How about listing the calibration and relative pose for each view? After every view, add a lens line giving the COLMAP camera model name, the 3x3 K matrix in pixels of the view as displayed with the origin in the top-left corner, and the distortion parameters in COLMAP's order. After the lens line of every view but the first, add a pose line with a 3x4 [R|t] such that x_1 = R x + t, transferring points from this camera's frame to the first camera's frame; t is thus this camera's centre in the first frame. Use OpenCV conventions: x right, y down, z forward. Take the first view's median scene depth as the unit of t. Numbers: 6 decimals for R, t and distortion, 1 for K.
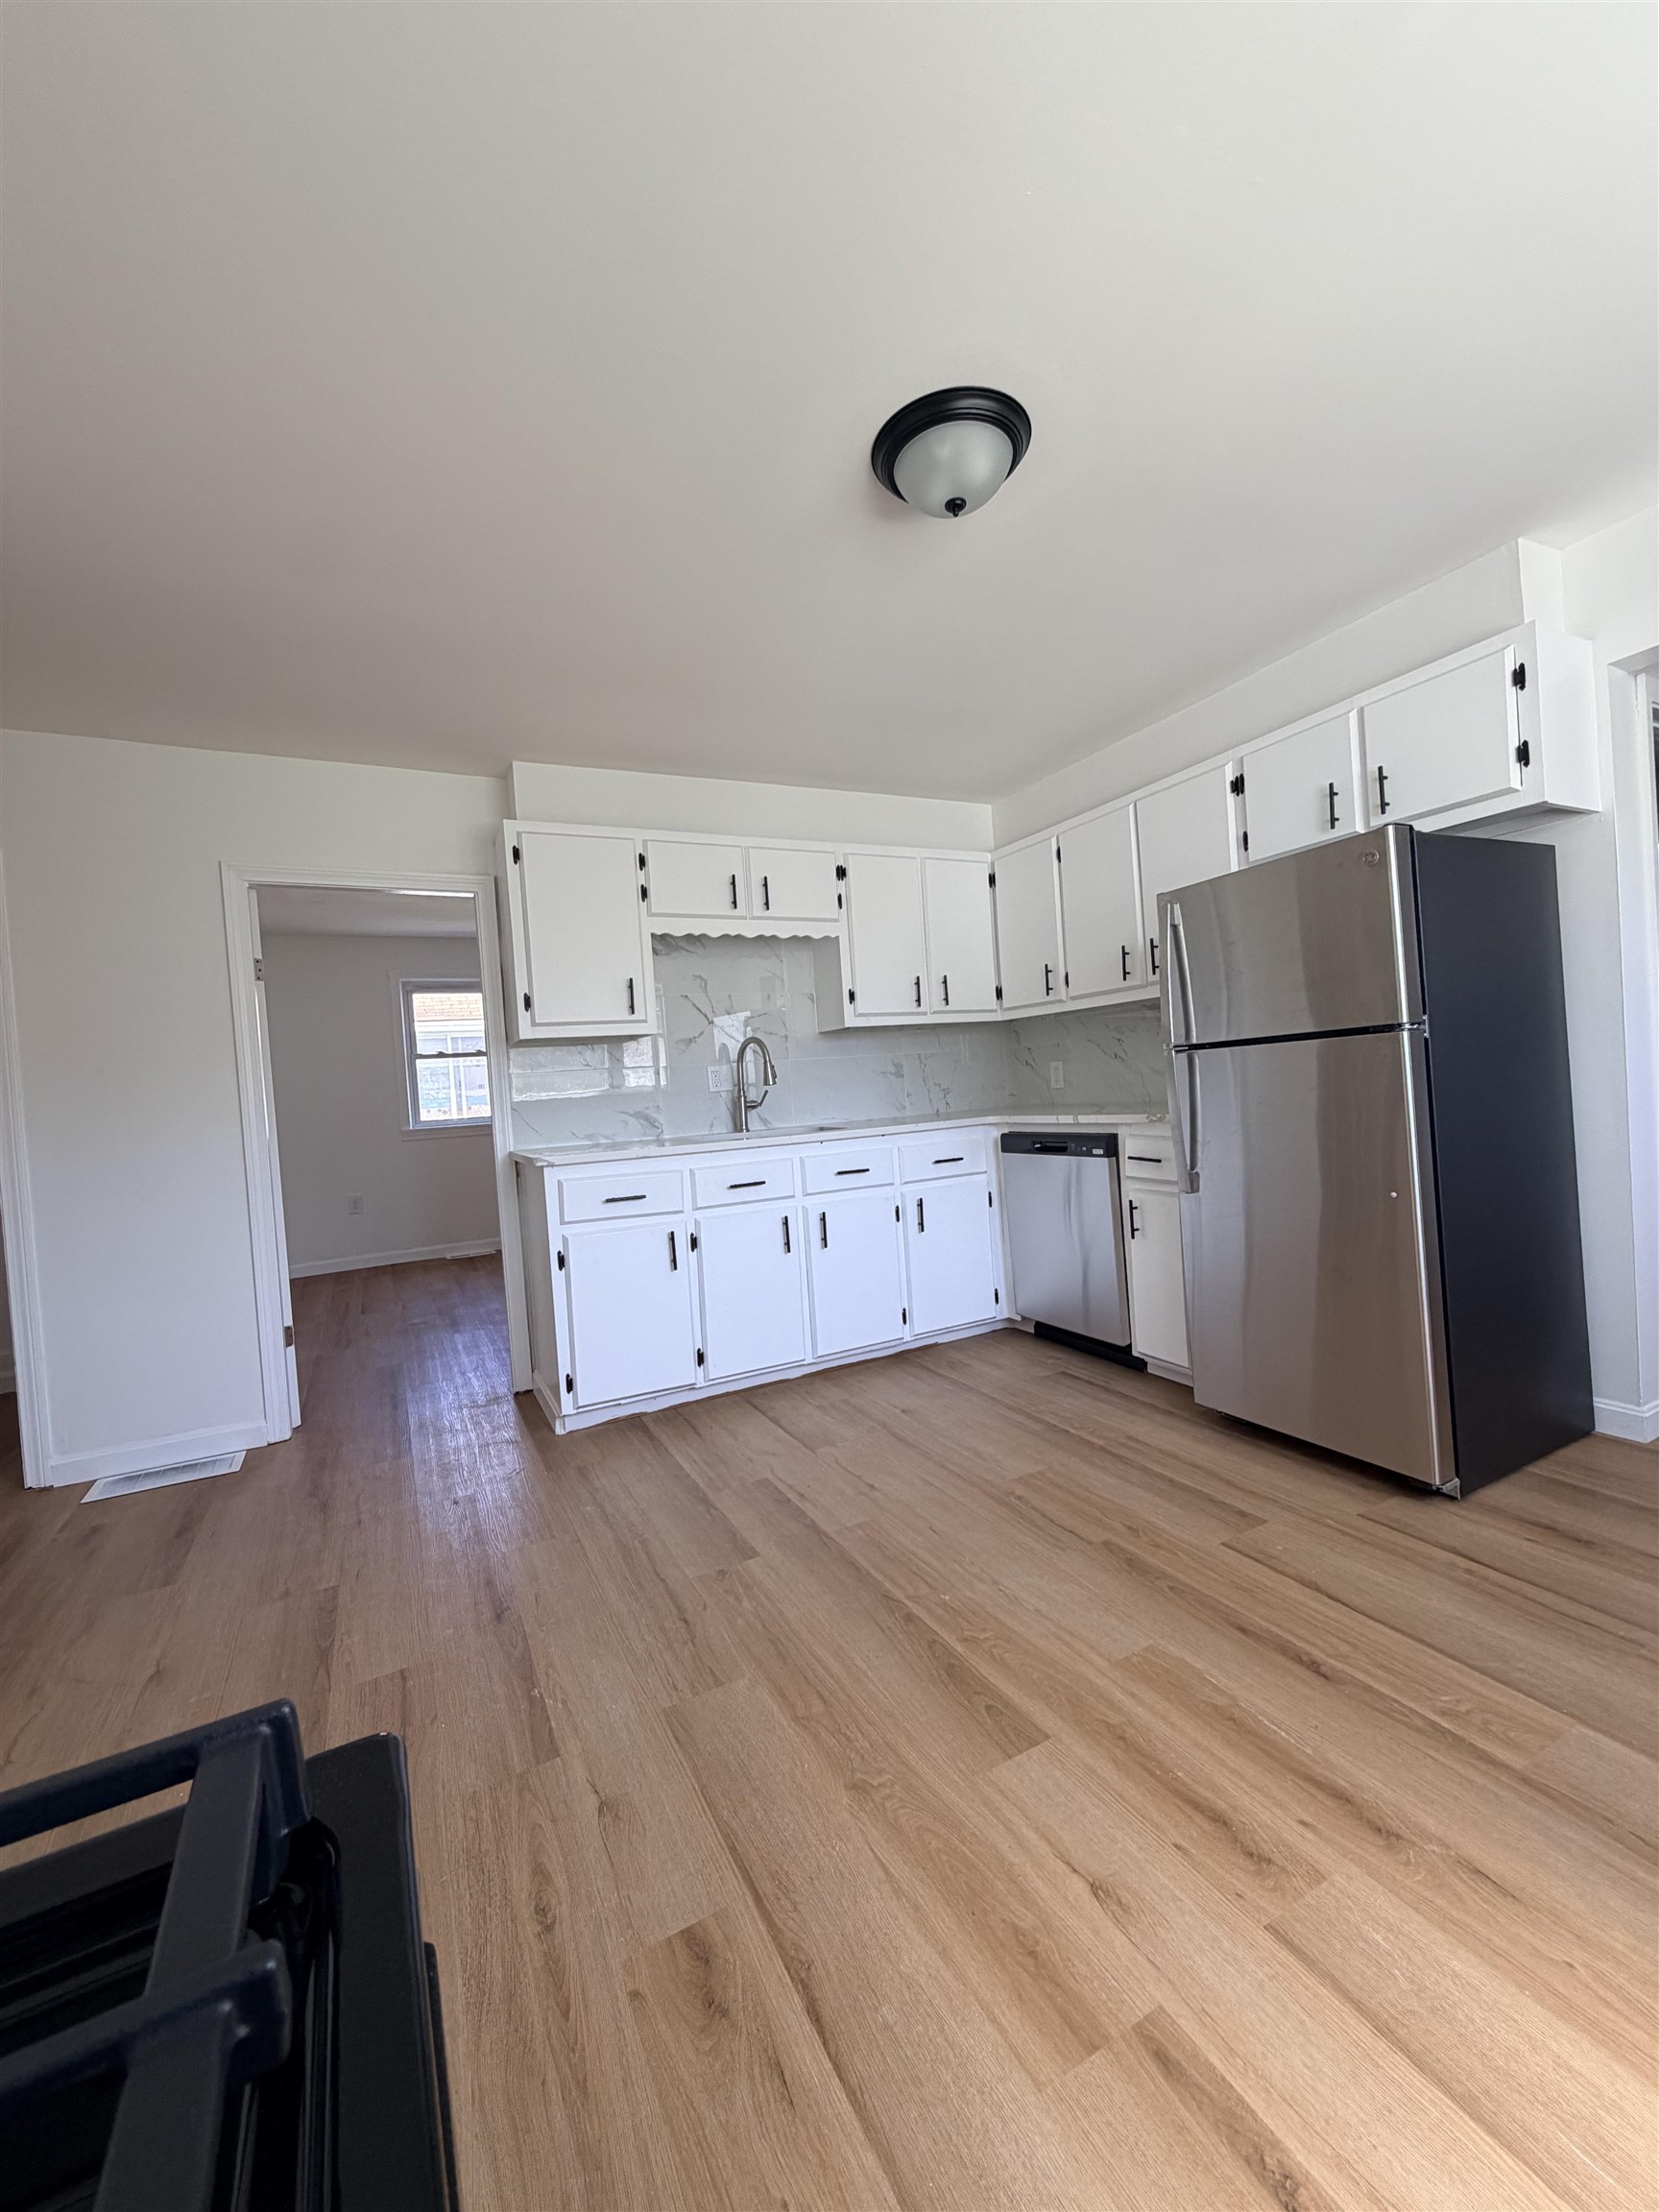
lens RADIAL K [[887.5, 0, 826.4], [0, 887.5, 1102.1], [0, 0, 1]] dist [0.002481, 0.000055]
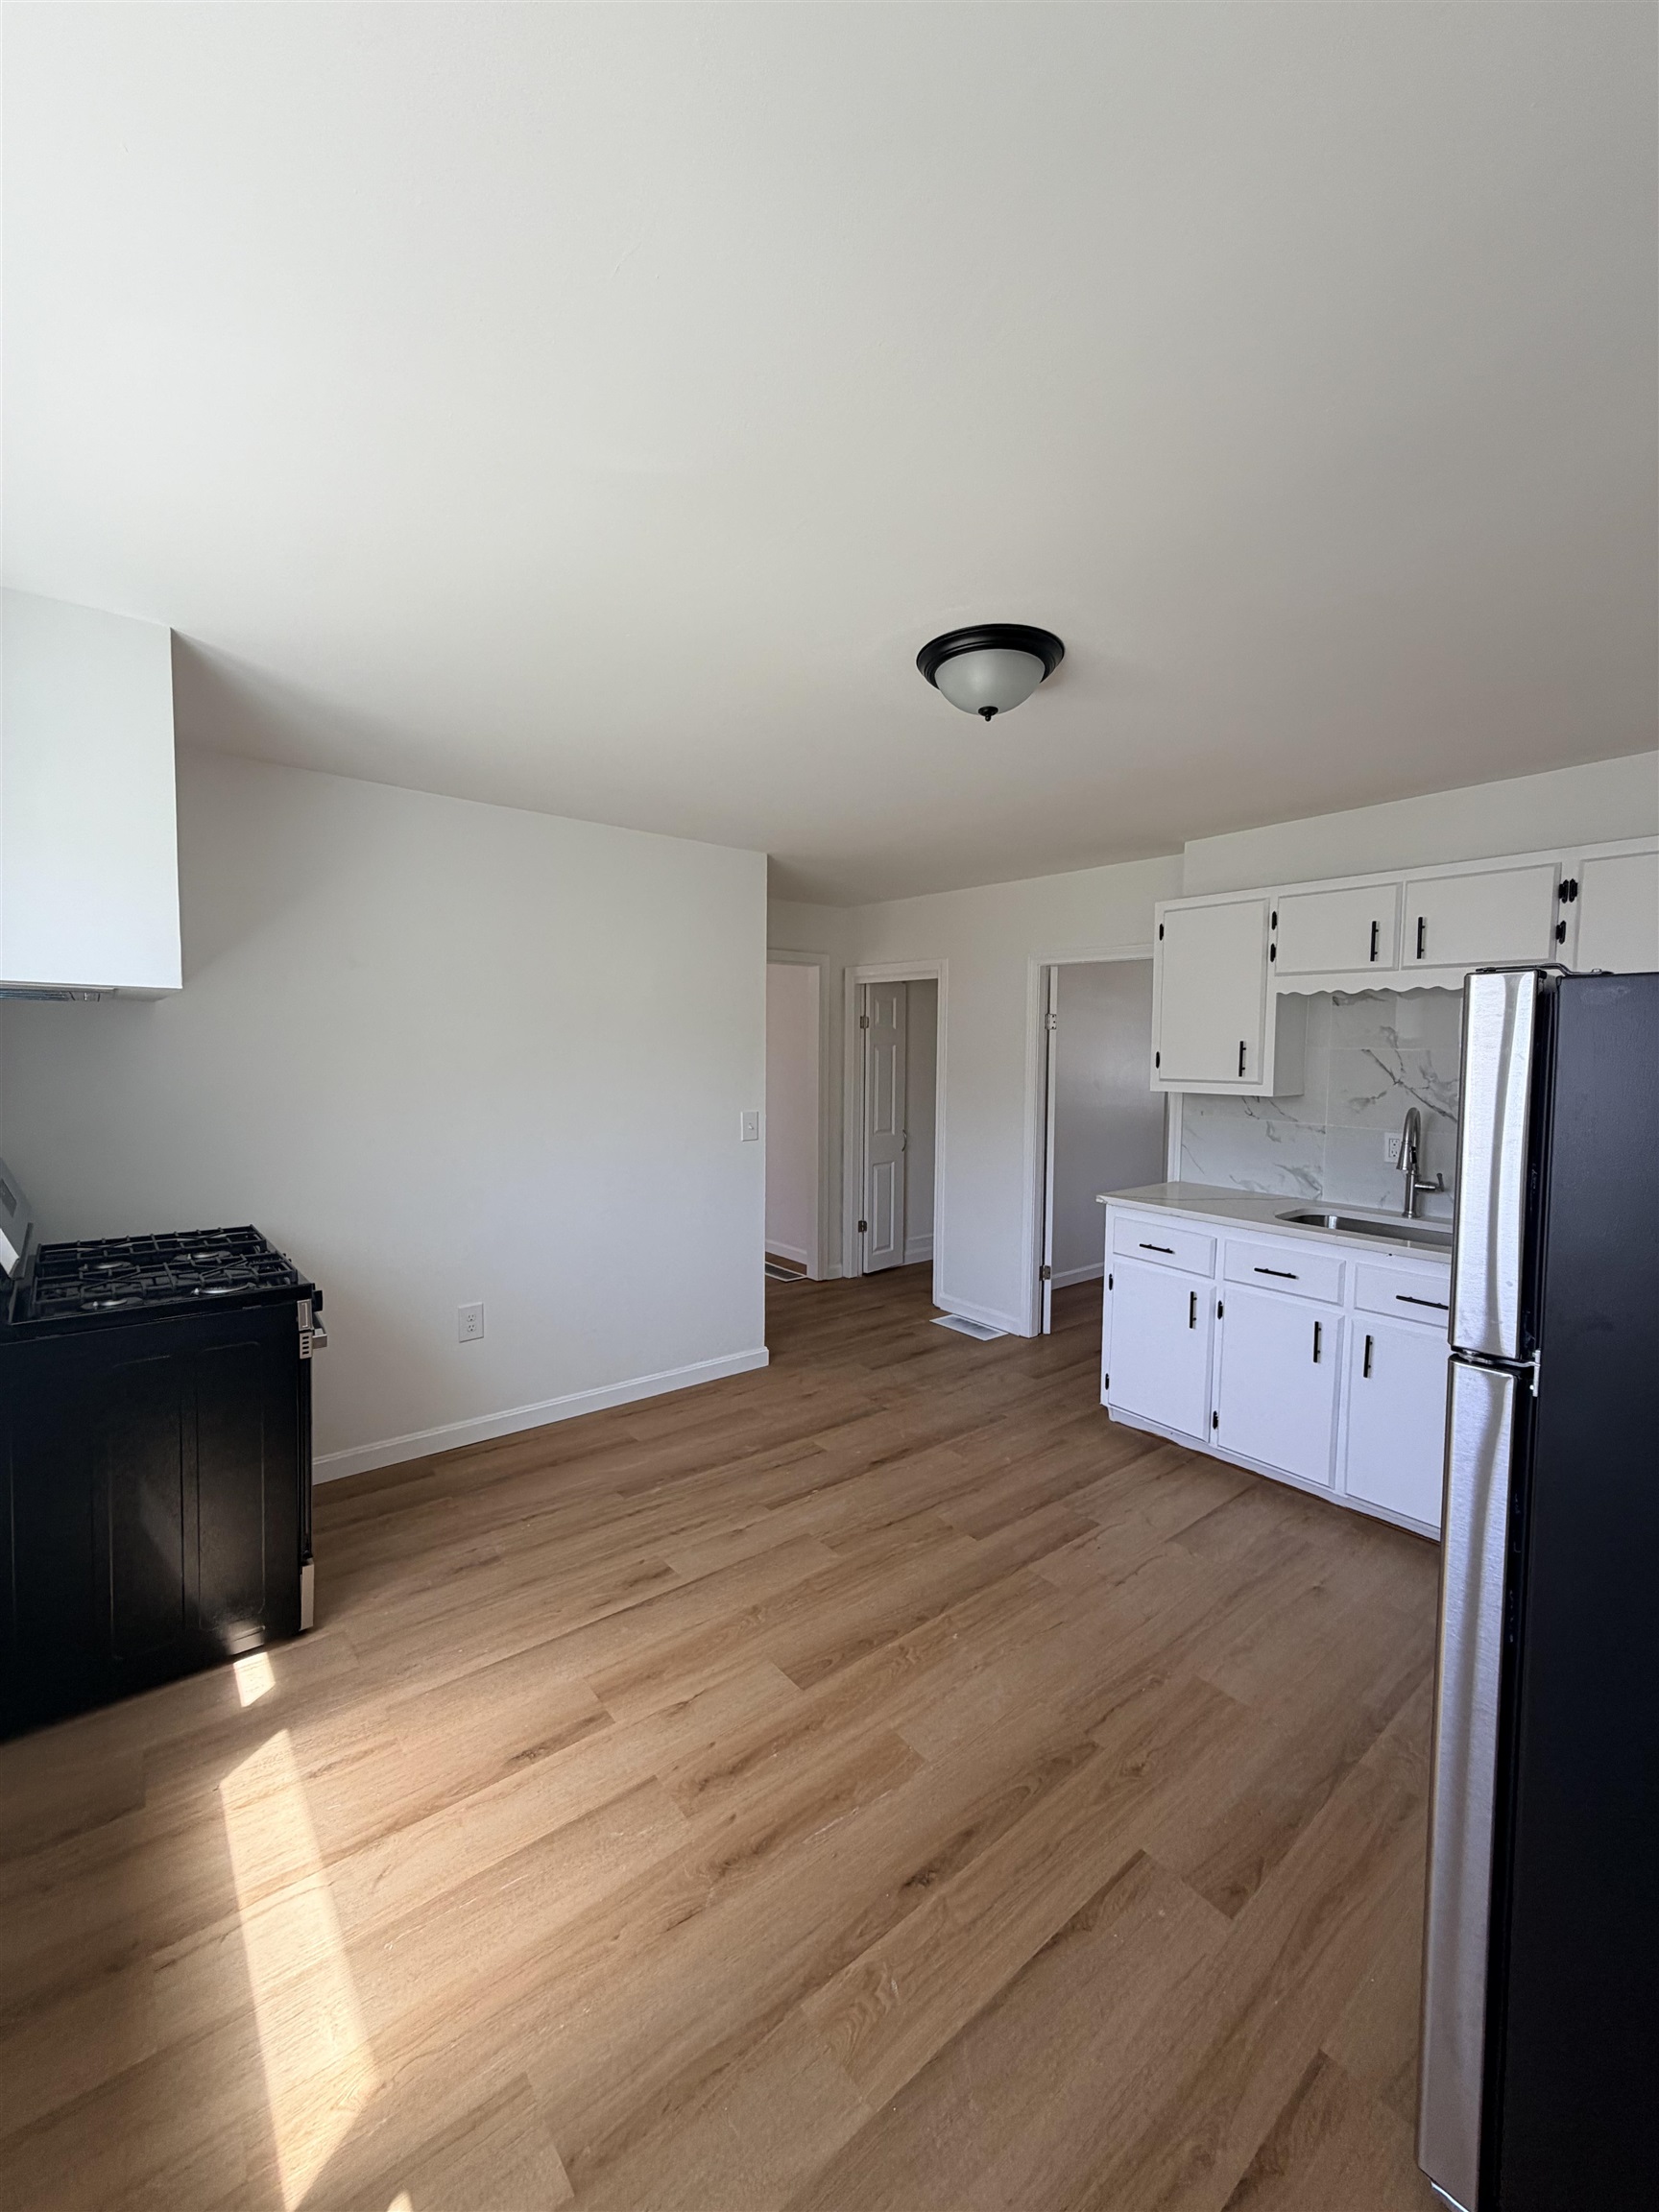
lens RADIAL K [[887.5, 0, 828.9], [0, 887.5, 1102.7], [0, 0, 1]] dist [0.002481, 0.000055]
pose [[0.201412, 0.133539, -0.970361, 1.224002], [-0.038355, 0.990978, 0.128416, -0.327816], [0.978755, 0.011354, 0.204716, 0.593306]]
